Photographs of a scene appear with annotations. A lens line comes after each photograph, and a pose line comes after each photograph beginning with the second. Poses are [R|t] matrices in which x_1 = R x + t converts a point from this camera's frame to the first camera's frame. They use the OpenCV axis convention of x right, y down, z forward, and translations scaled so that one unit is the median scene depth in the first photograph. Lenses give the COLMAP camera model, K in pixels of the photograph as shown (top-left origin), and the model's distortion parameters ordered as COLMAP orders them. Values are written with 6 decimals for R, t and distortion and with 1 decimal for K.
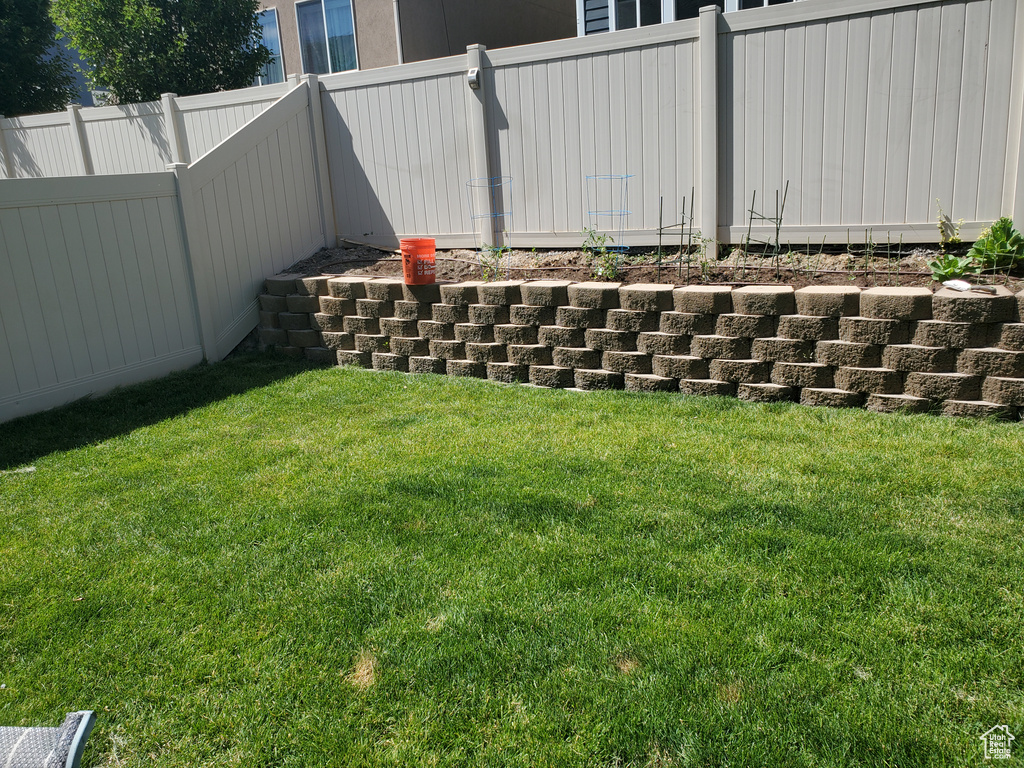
lens RADIAL K [[777.5, 0, 512.0], [0, 777.5, 384.0], [0, 0, 1]] dist [0.043433, -0.001540]
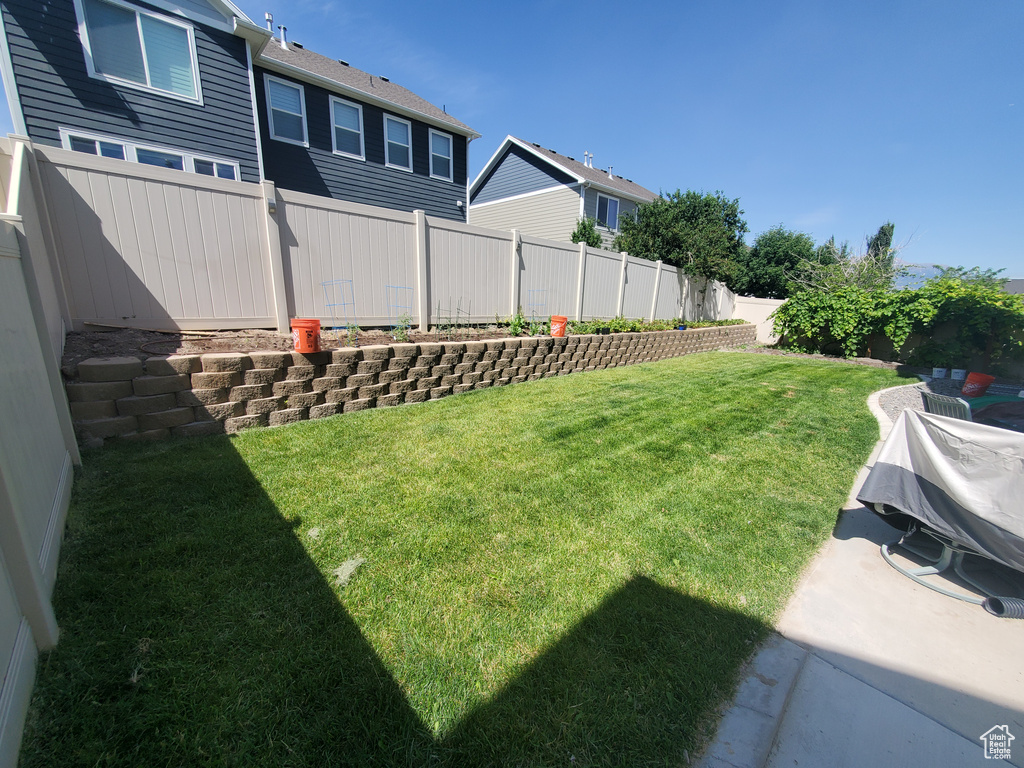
lens RADIAL K [[412.0, 0, 512.0], [0, 412.0, 384.0], [0, 0, 1]] dist [-0.000669, -0.000354]
pose [[0.256349, -0.135080, 0.957099, -0.718651], [0.189138, 0.978055, 0.087379, -0.071051], [-0.947899, 0.158625, 0.276272, 0.477192]]
